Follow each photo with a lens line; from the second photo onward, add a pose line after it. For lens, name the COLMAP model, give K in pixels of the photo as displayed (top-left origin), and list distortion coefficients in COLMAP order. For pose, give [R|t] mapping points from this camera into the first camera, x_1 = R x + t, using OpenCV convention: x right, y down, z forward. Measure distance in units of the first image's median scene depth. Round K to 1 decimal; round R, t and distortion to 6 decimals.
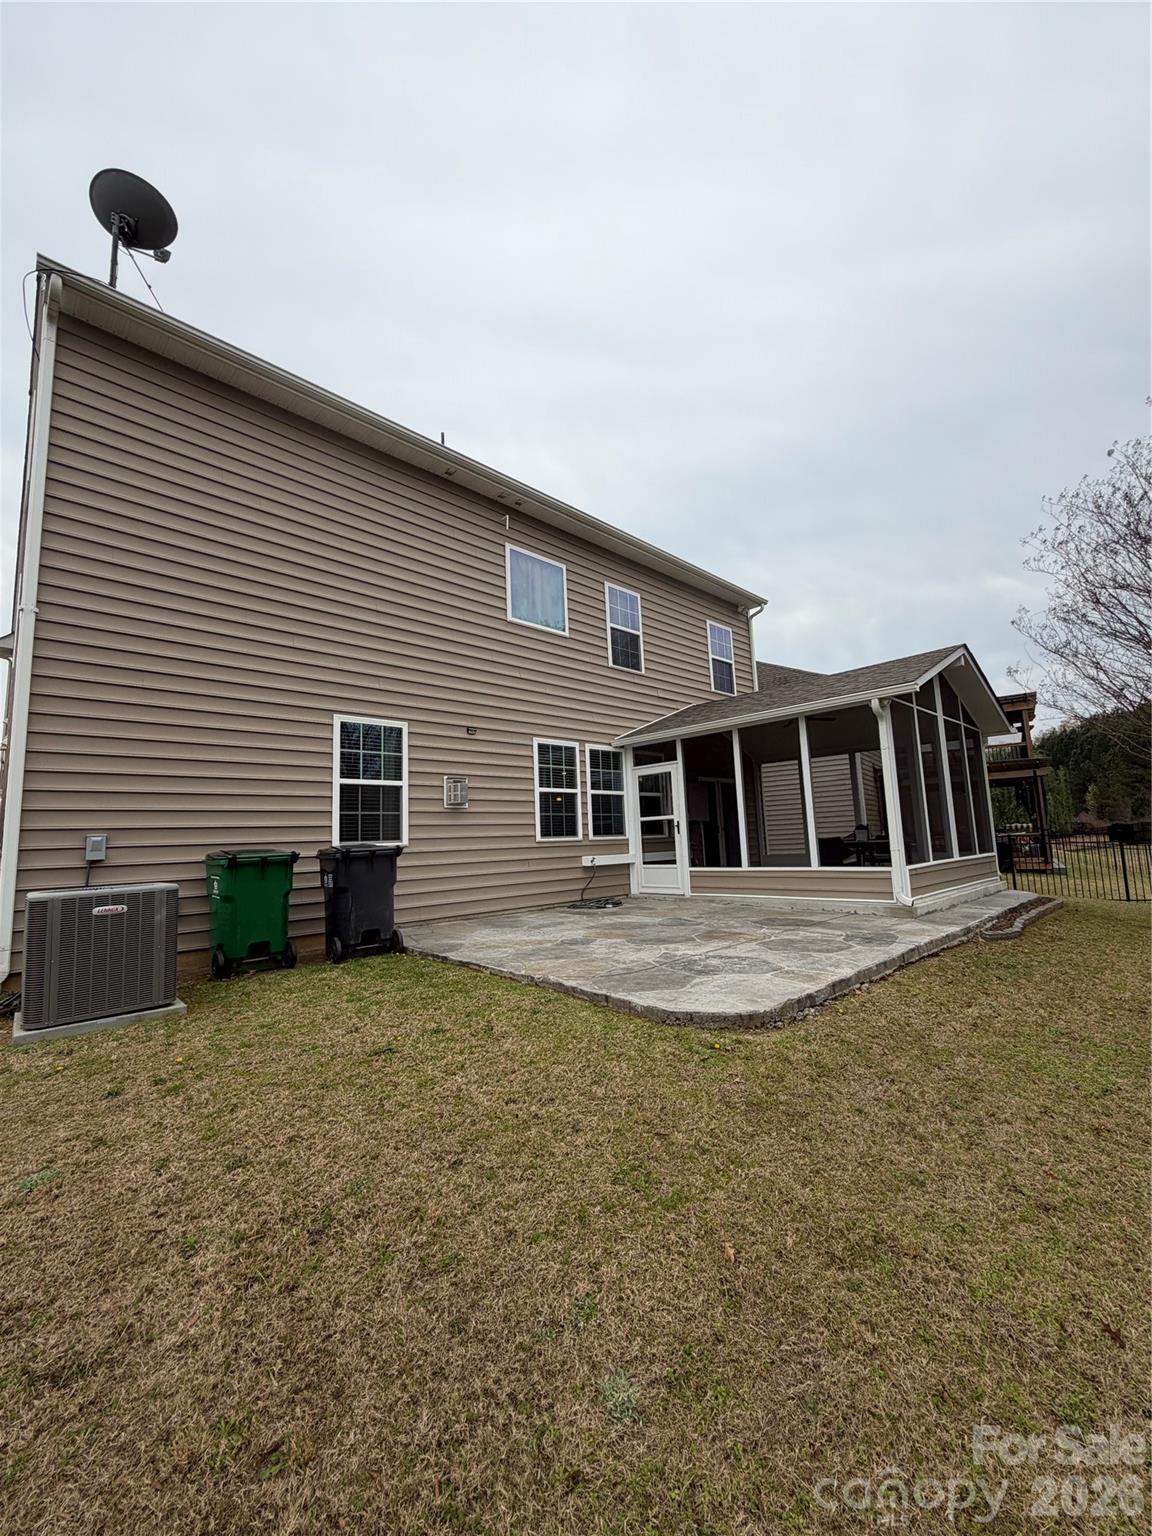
lens RADIAL K [[619.2, 0, 571.5], [0, 619.2, 764.2], [0, 0, 1]] dist [0.001917, -0.000327]
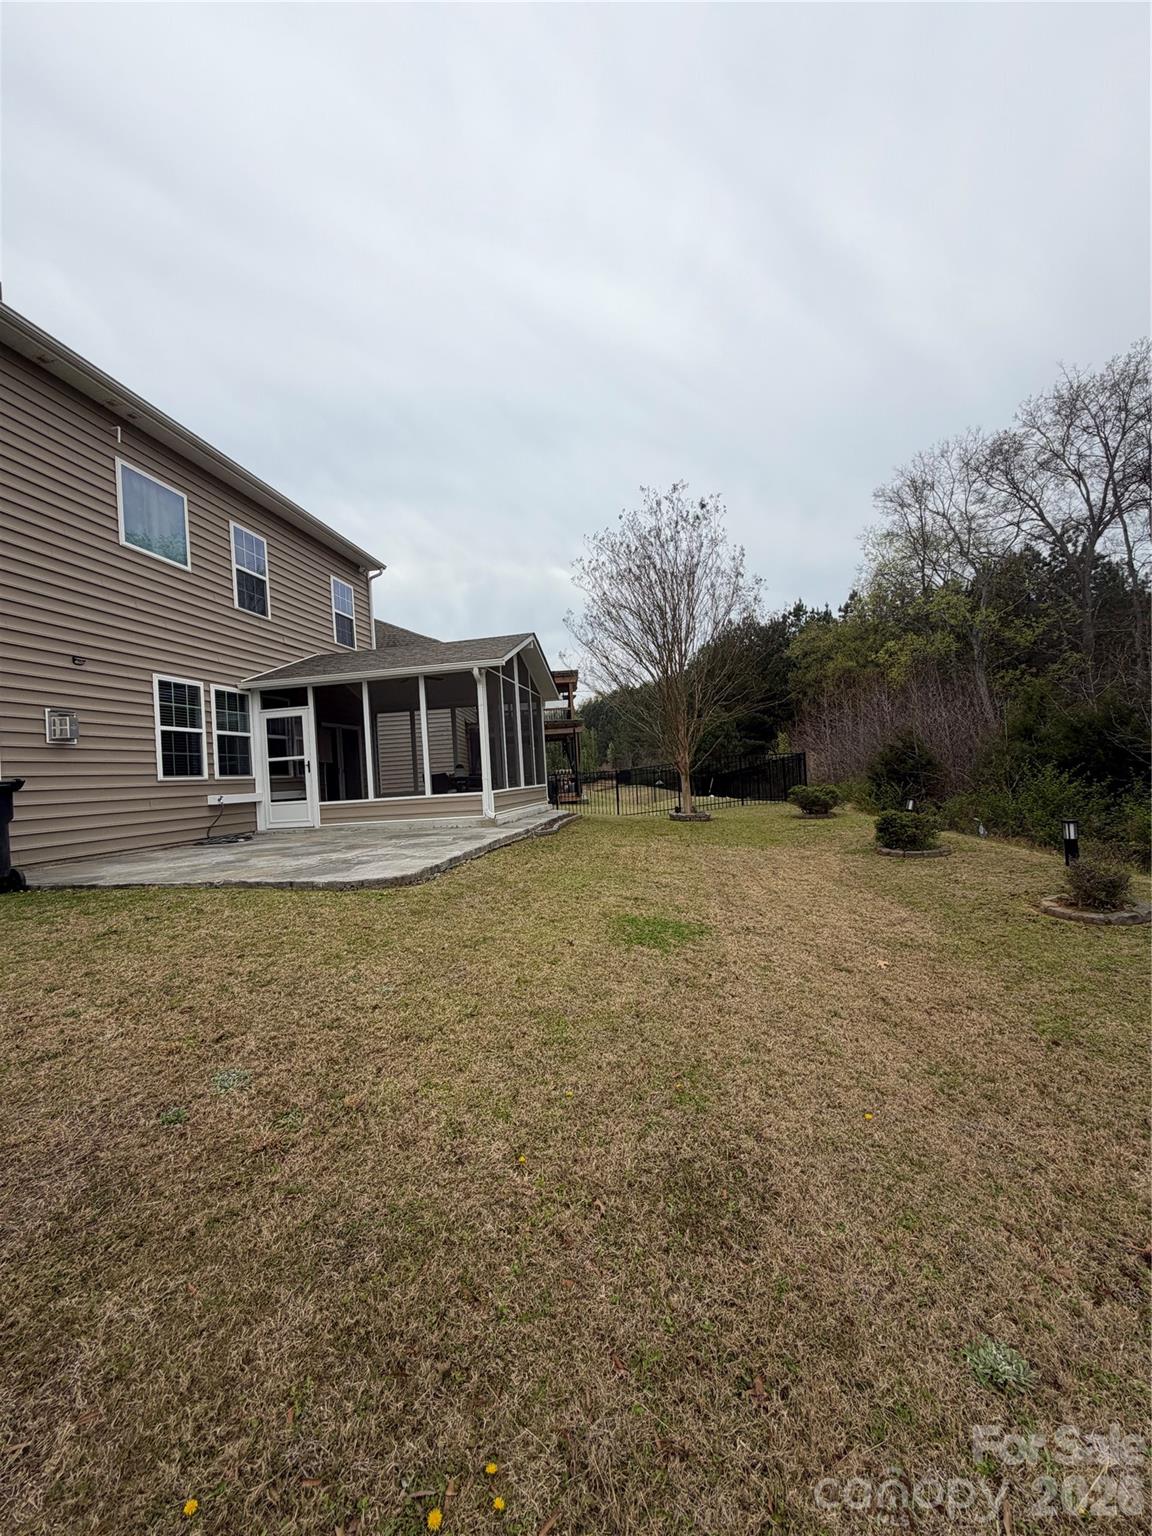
lens RADIAL K [[619.2, 0, 573.3], [0, 619.2, 768.8], [0, 0, 1]] dist [0.001917, -0.000327]
pose [[0.804653, -0.003706, 0.593734, -0.103410], [-0.045817, 0.996611, 0.068312, 0.008317], [-0.591975, -0.082171, 0.801756, -0.164650]]
